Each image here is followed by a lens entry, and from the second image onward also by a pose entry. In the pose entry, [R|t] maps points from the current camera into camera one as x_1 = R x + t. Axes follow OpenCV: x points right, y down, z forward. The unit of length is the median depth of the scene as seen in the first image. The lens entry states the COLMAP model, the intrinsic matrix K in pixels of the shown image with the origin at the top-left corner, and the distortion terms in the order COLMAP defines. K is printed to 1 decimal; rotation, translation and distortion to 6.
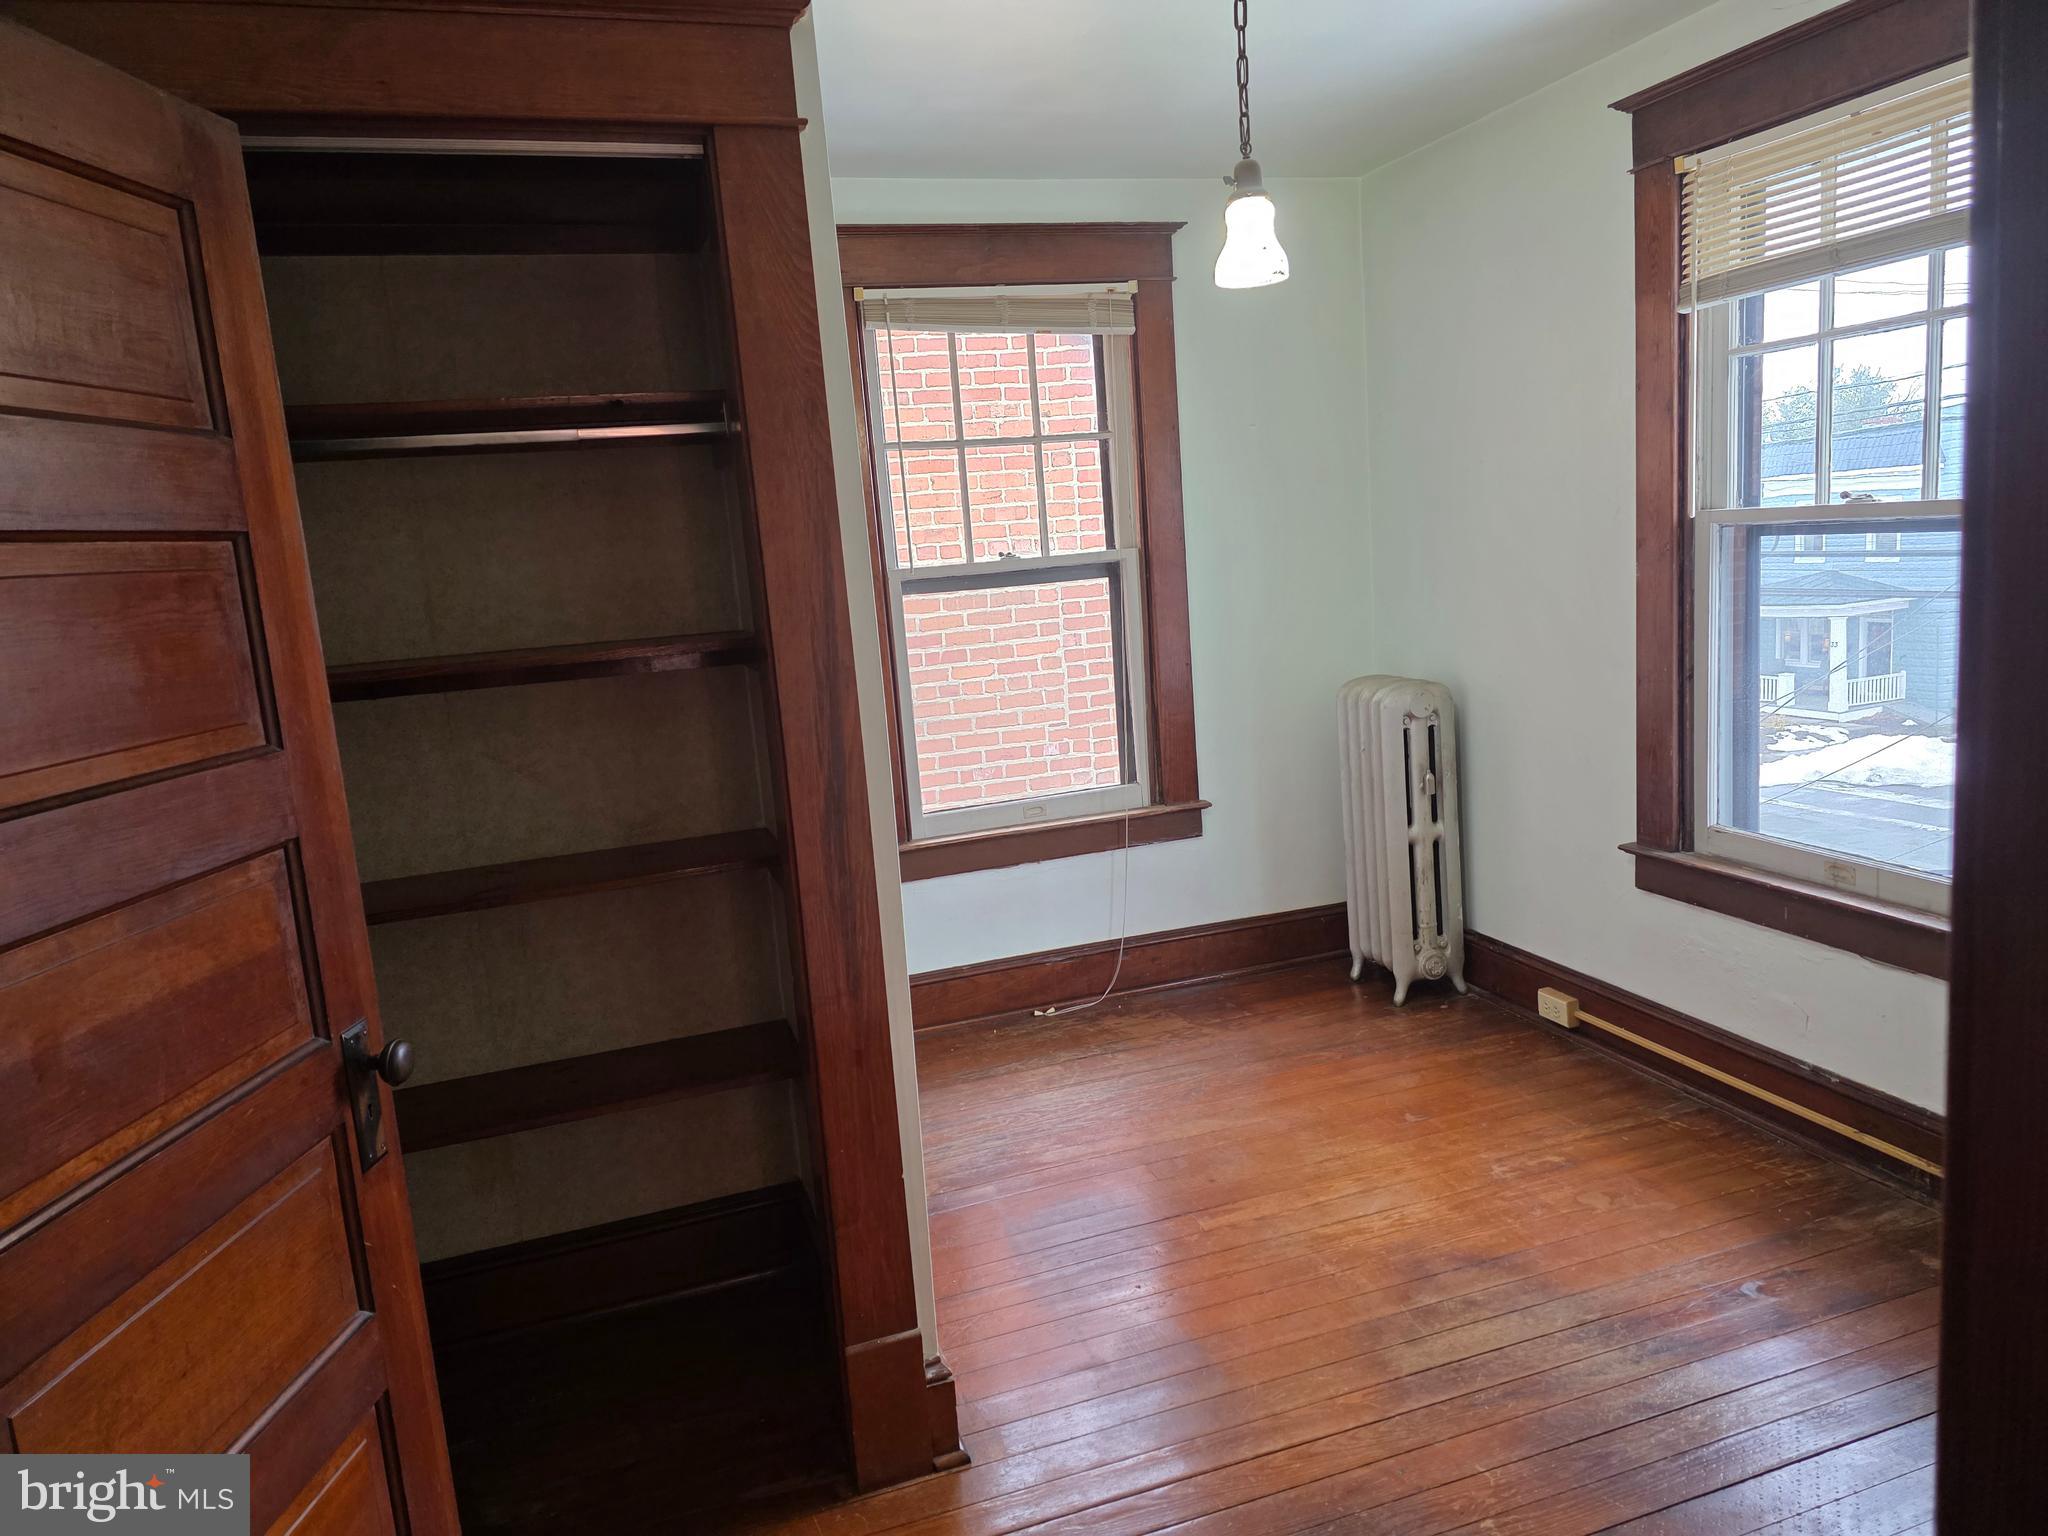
lens RADIAL K [[1391.3, 0, 1024.0], [0, 1391.3, 768.0], [0, 0, 1]] dist [0.093820, -0.089011]
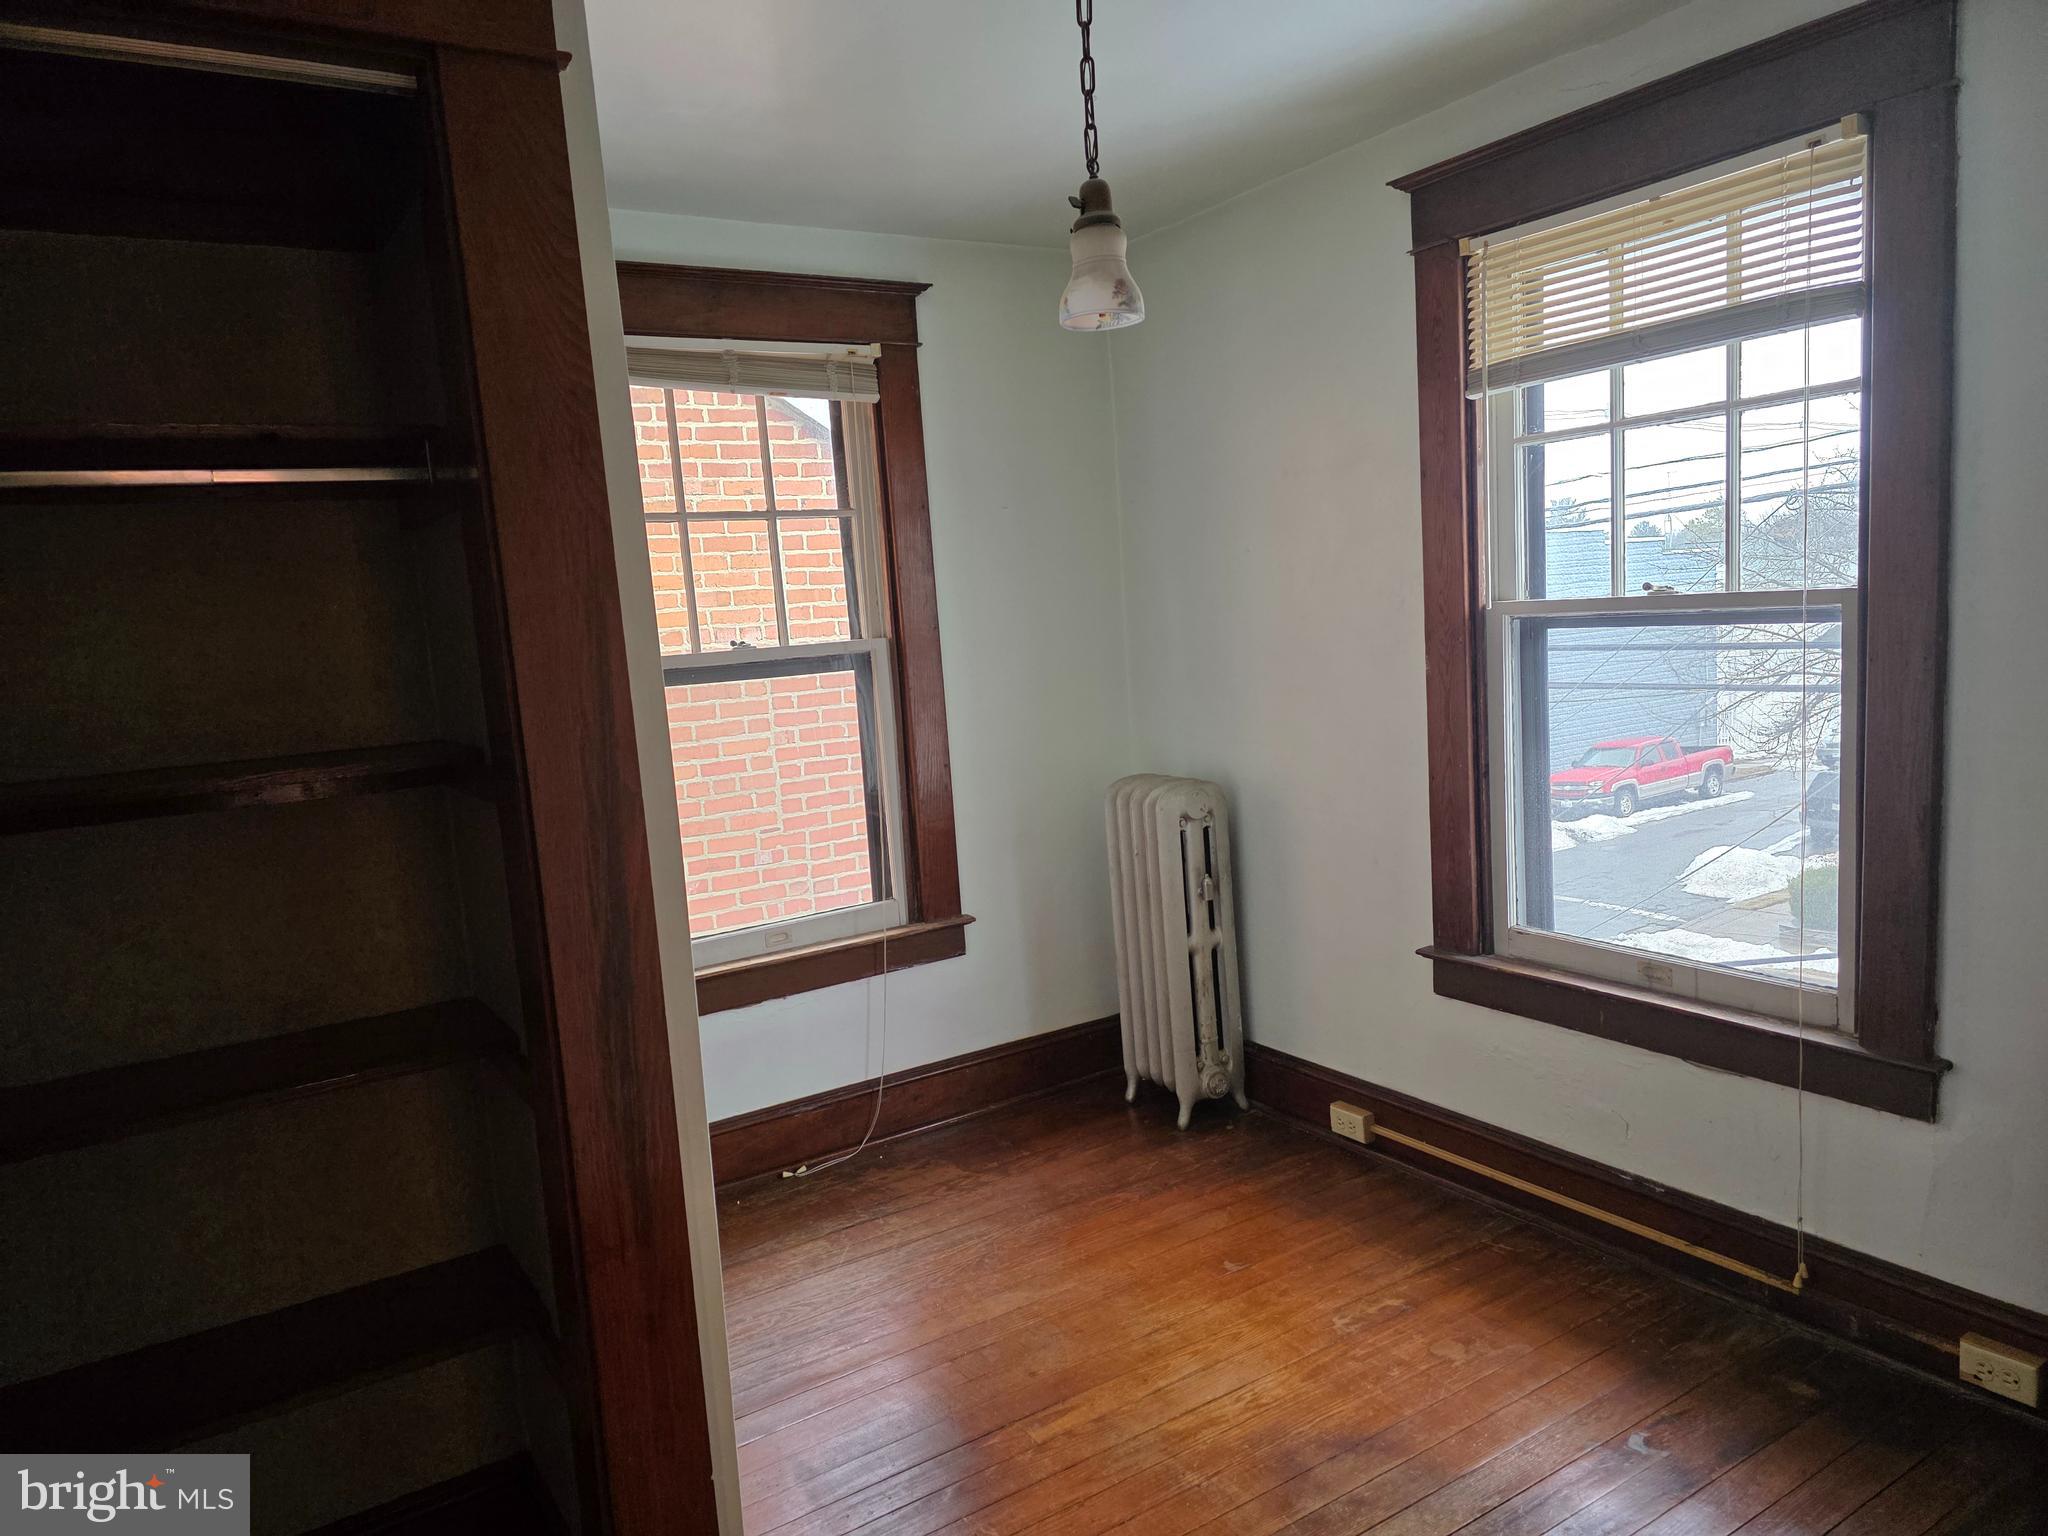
lens RADIAL K [[1393.8, 0, 1021.1], [0, 1393.8, 789.3], [0, 0, 1]] dist [0.069831, -0.079172]
pose [[0.971116, -0.023639, 0.237433, -0.063044], [0.035502, 0.998319, -0.045811, -0.020356], [-0.235951, 0.052917, 0.970323, 0.145256]]
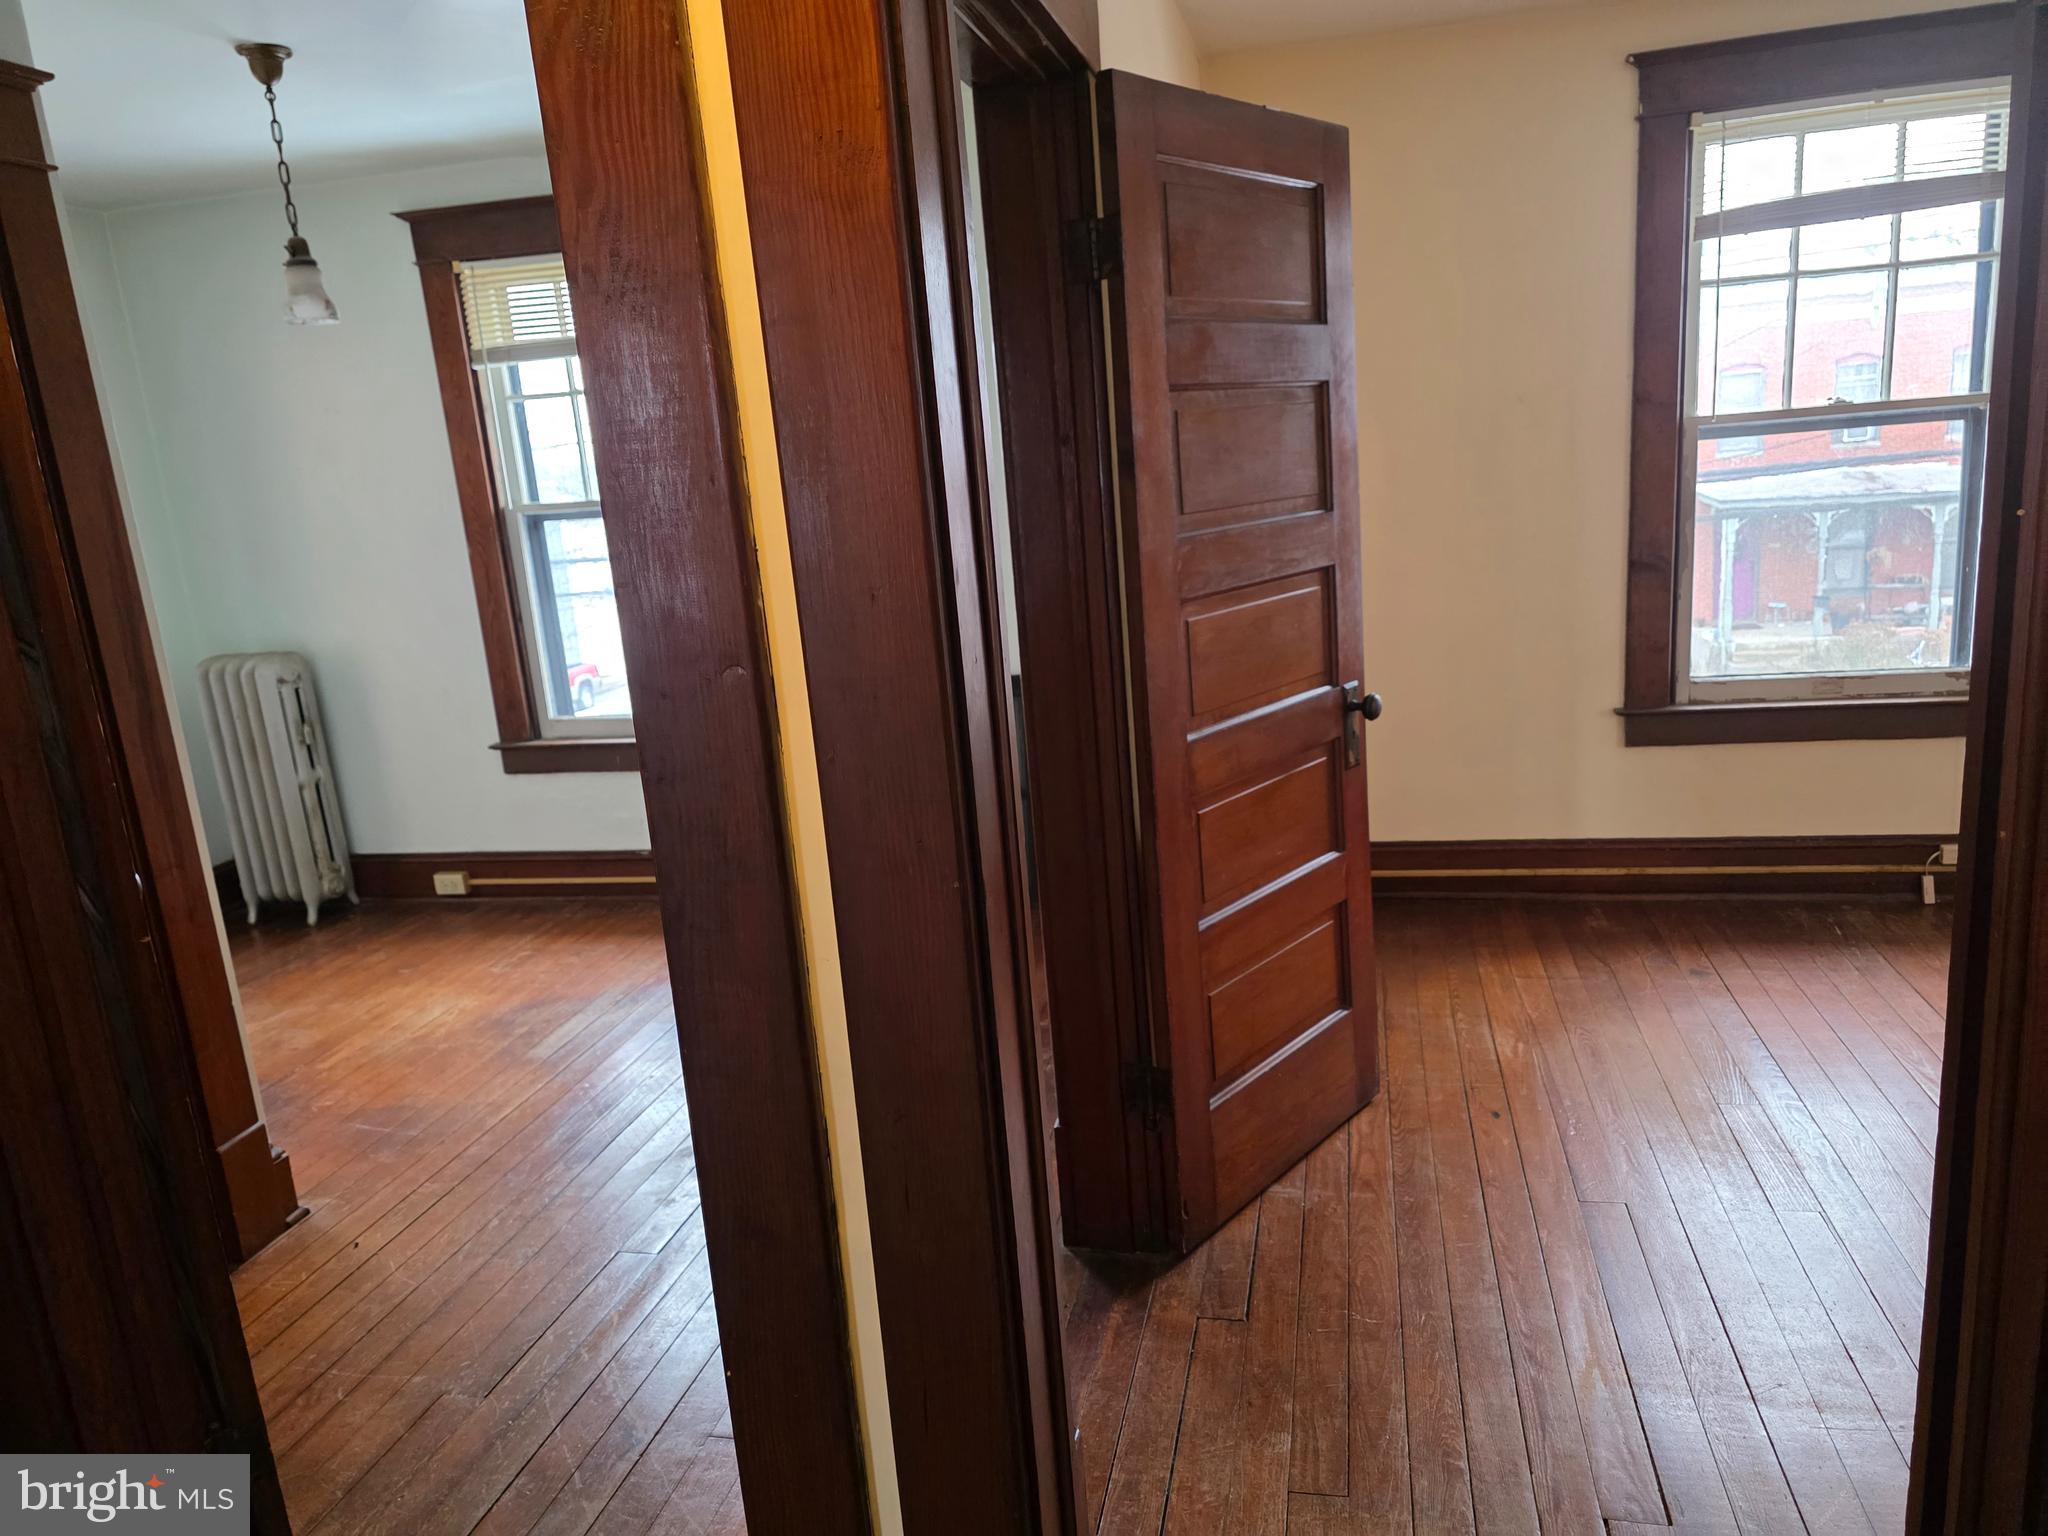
lens RADIAL K [[1393.8, 0, 1021.1], [0, 1393.8, 789.3], [0, 0, 1]] dist [0.069831, -0.079172]
pose [[0.529214, -0.166071, 0.832078, -0.486746], [0.179286, 0.980403, 0.081646, 0.081407], [-0.829330, 0.105972, 0.548617, -0.205871]]
